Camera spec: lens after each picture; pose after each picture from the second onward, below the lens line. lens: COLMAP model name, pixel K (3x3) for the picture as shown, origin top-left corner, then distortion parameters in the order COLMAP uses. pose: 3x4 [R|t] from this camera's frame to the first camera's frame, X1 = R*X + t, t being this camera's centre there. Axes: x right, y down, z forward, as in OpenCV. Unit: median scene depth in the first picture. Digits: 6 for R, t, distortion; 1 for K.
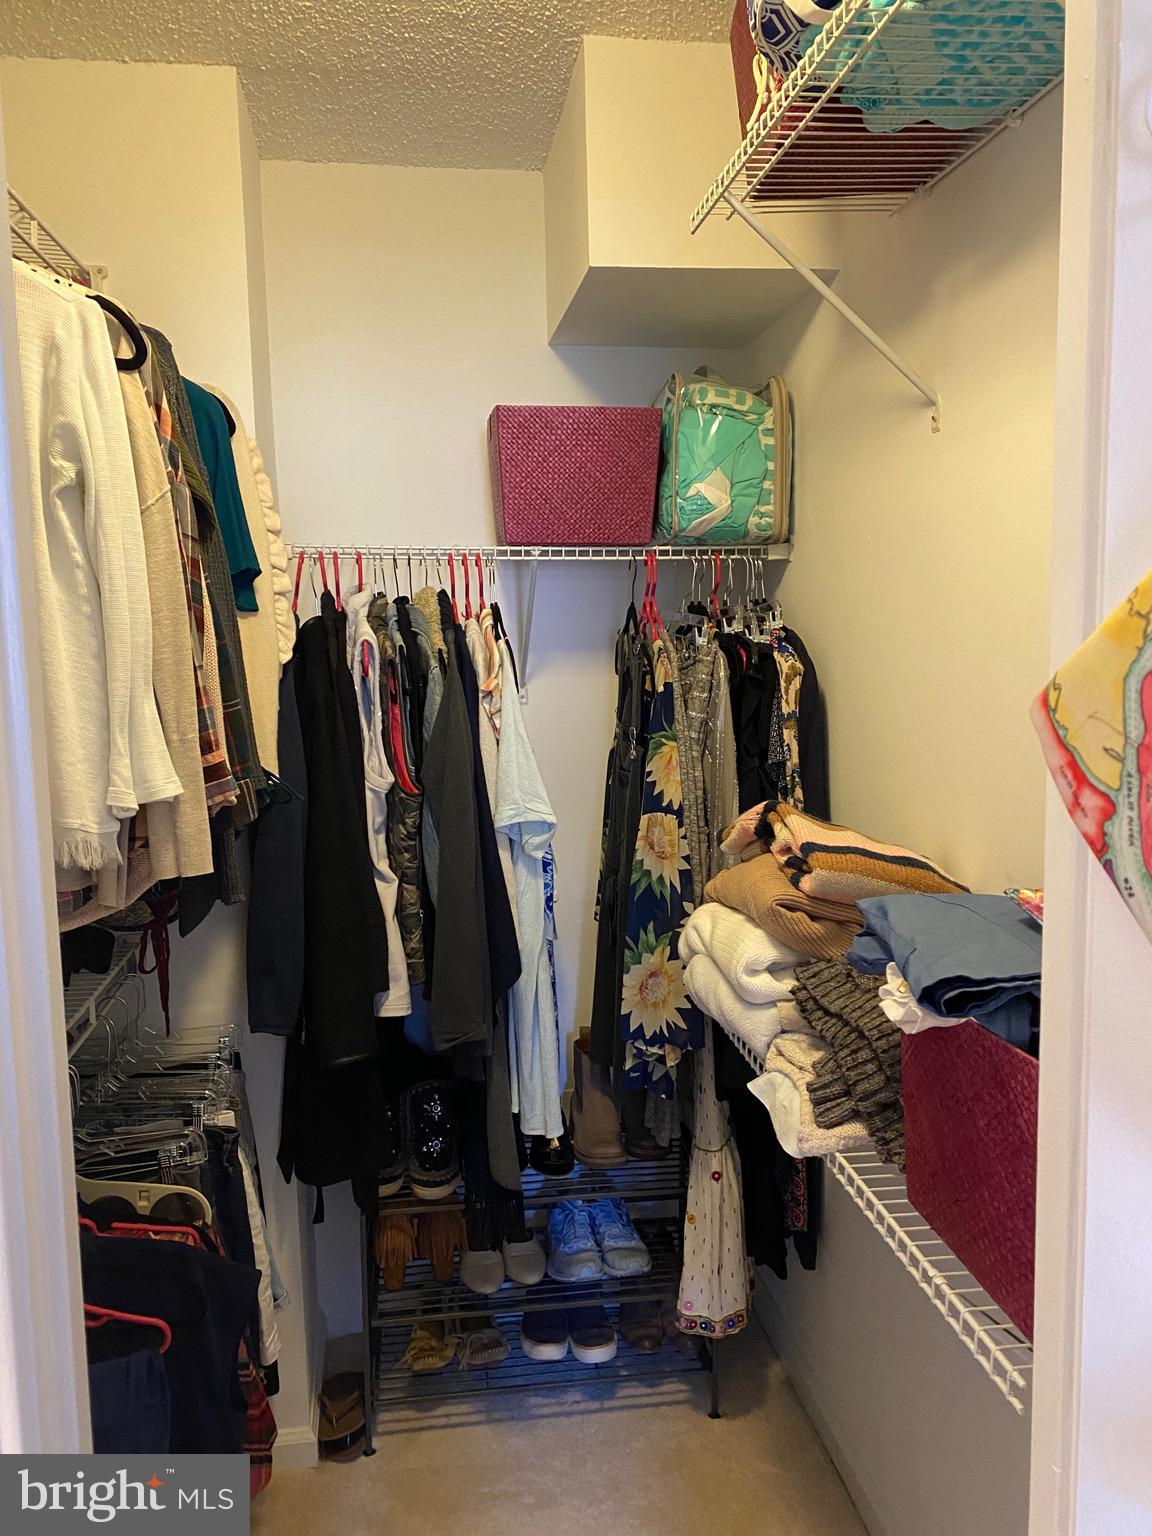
lens RADIAL K [[1183.6, 0, 572.3], [0, 1183.6, 771.4], [0, 0, 1]] dist [0.038684, -0.057568]
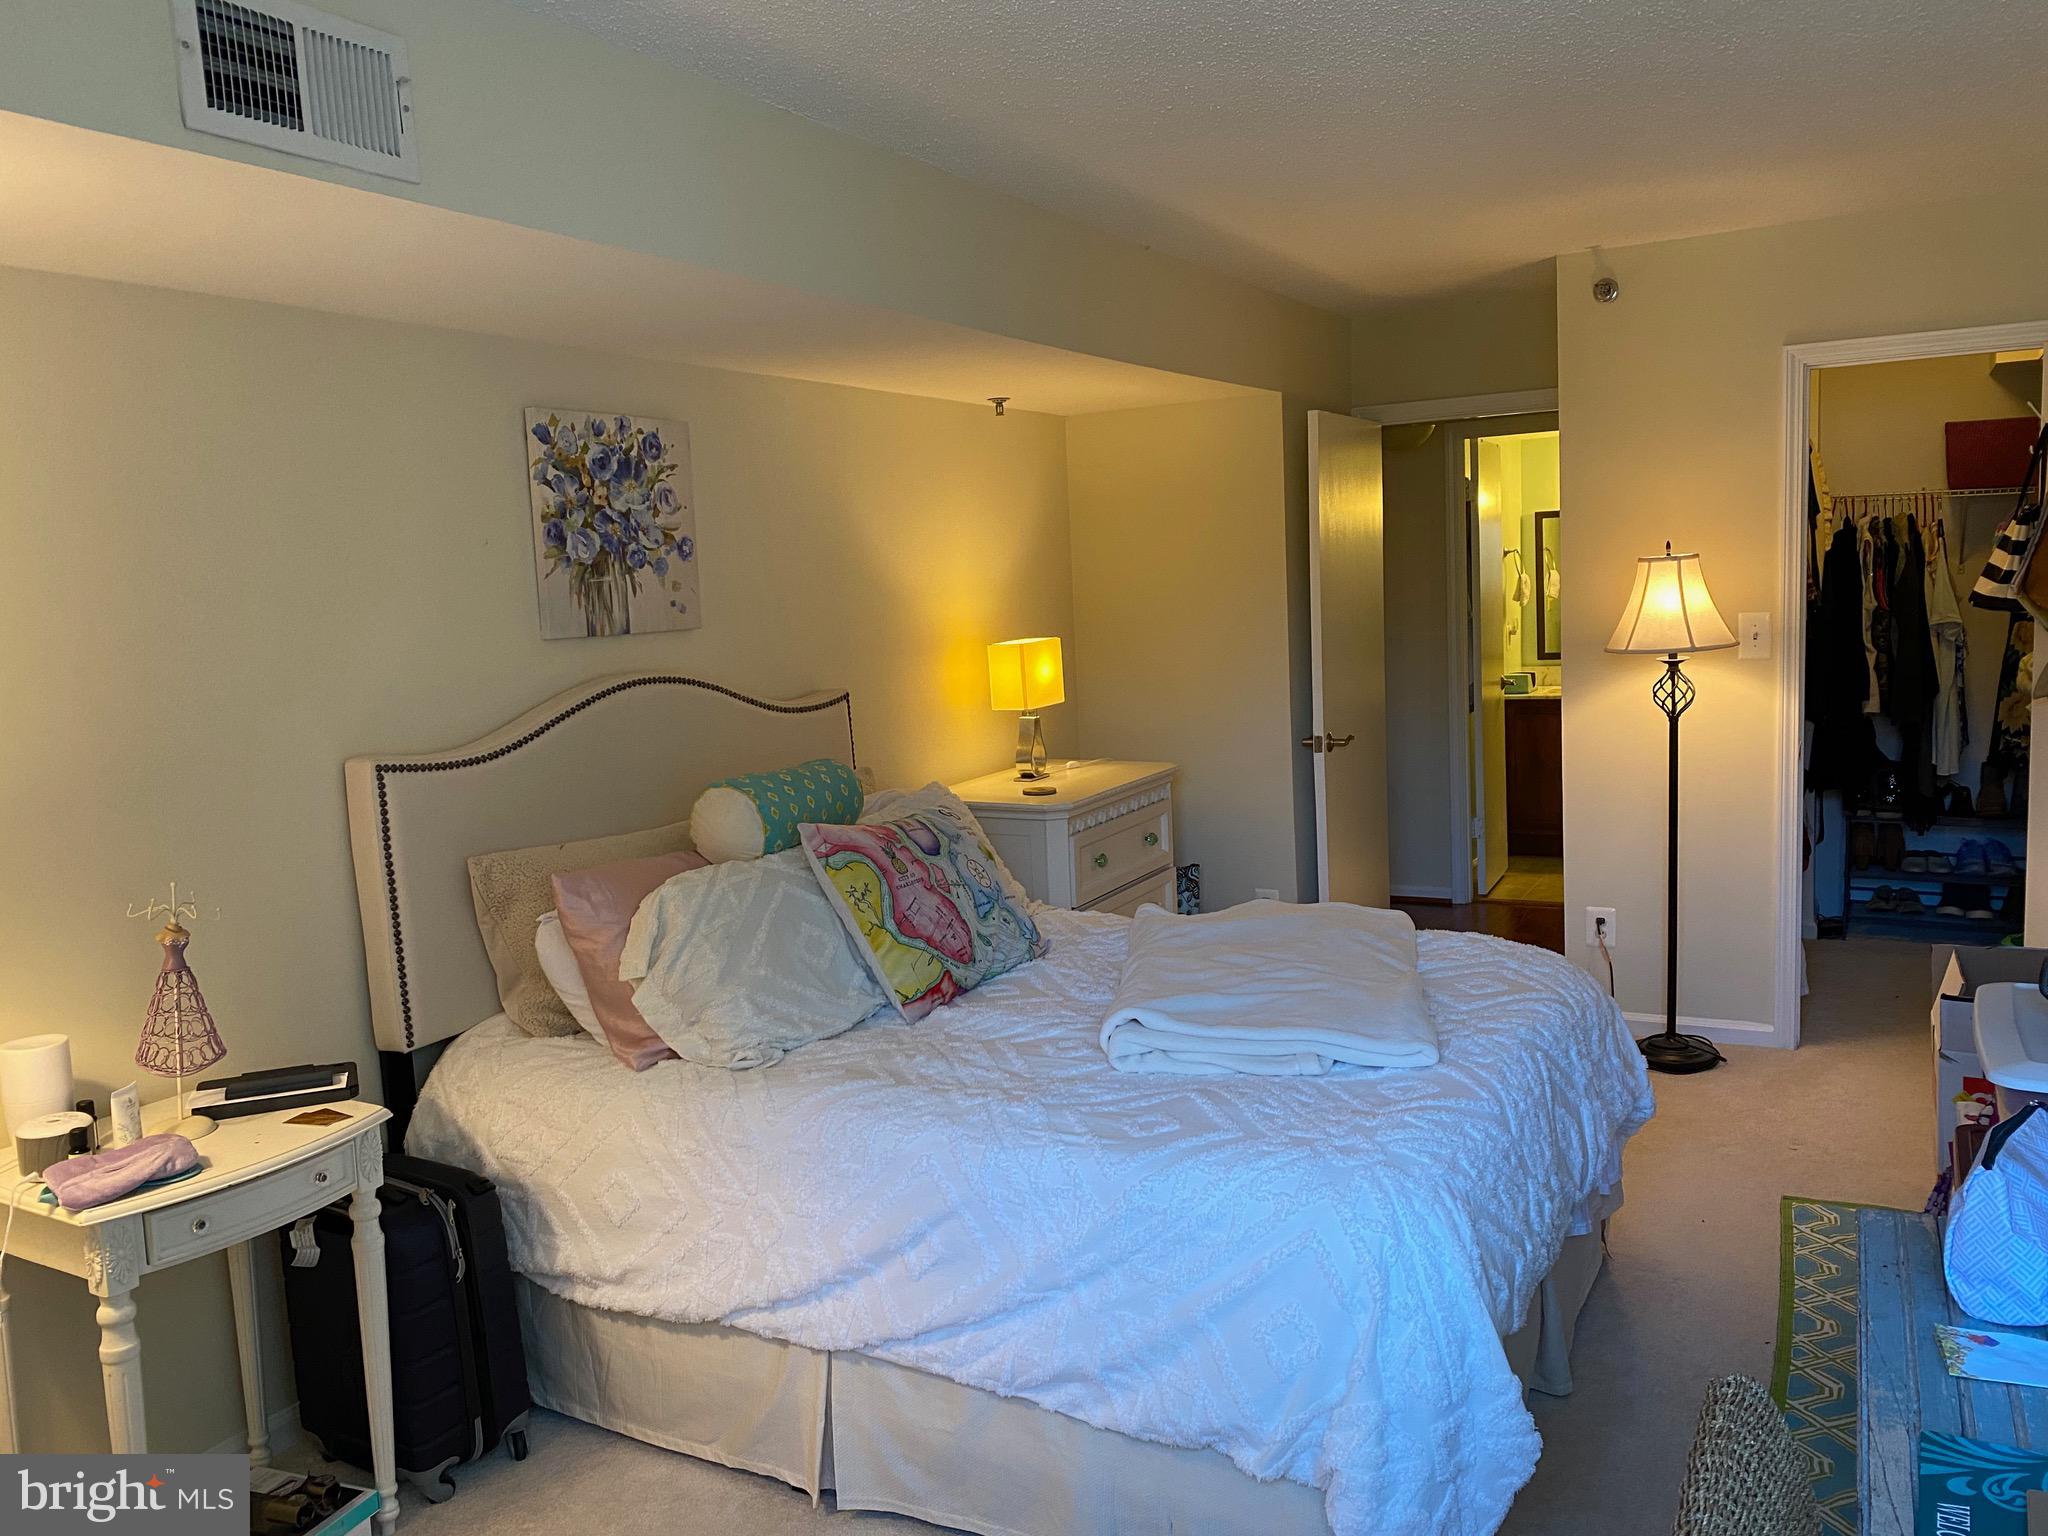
lens RADIAL K [[1578.1, 0, 1020.5], [0, 1578.1, 765.8], [0, 0, 1]] dist [0.038684, -0.057568]
pose [[0.797952, 0.055380, -0.600171, 0.347757], [-0.043357, 0.998464, 0.034487, 0.262674], [0.601159, -0.001497, 0.799128, -2.196451]]
